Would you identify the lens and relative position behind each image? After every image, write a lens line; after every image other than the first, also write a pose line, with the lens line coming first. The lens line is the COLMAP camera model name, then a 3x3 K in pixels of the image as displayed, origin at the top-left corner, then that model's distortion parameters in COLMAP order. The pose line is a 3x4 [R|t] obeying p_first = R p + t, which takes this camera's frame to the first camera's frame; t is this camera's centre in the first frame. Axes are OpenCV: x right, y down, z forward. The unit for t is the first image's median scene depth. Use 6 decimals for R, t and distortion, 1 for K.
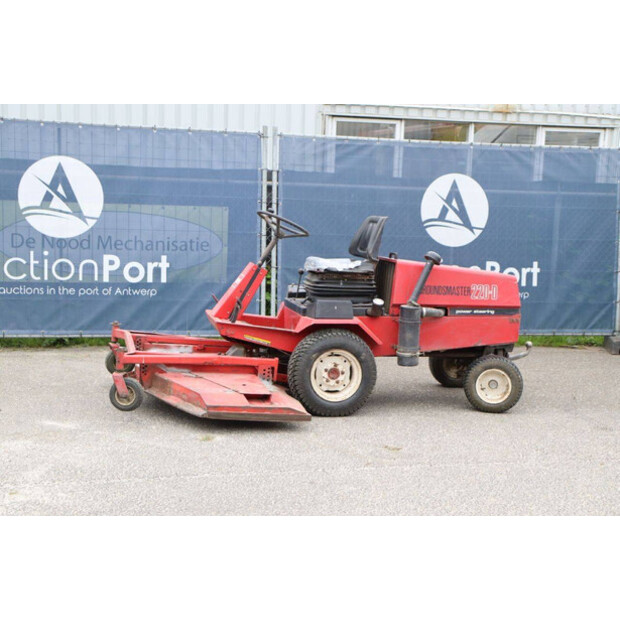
lens RADIAL K [[950.1, 0, 310.0], [0, 950.1, 310.0], [0, 0, 1]] dist [0.112085, -0.011227]
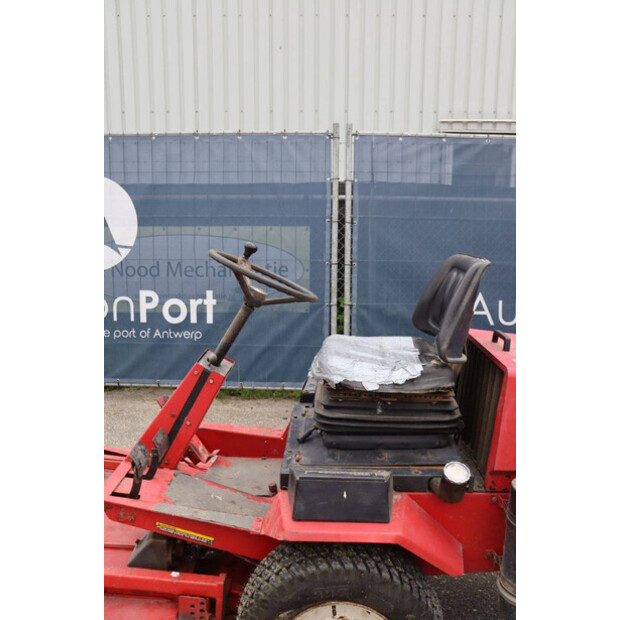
lens RADIAL K [[564.8, 0, 310.0], [0, 564.8, 310.0], [0, 0, 1]] dist [-0.141435, 0.160902]
pose [[0.966860, 0.020462, -0.254484, 0.053667], [-0.005735, 0.998272, 0.058480, -0.071342], [0.255241, -0.055082, 0.965307, 0.576464]]
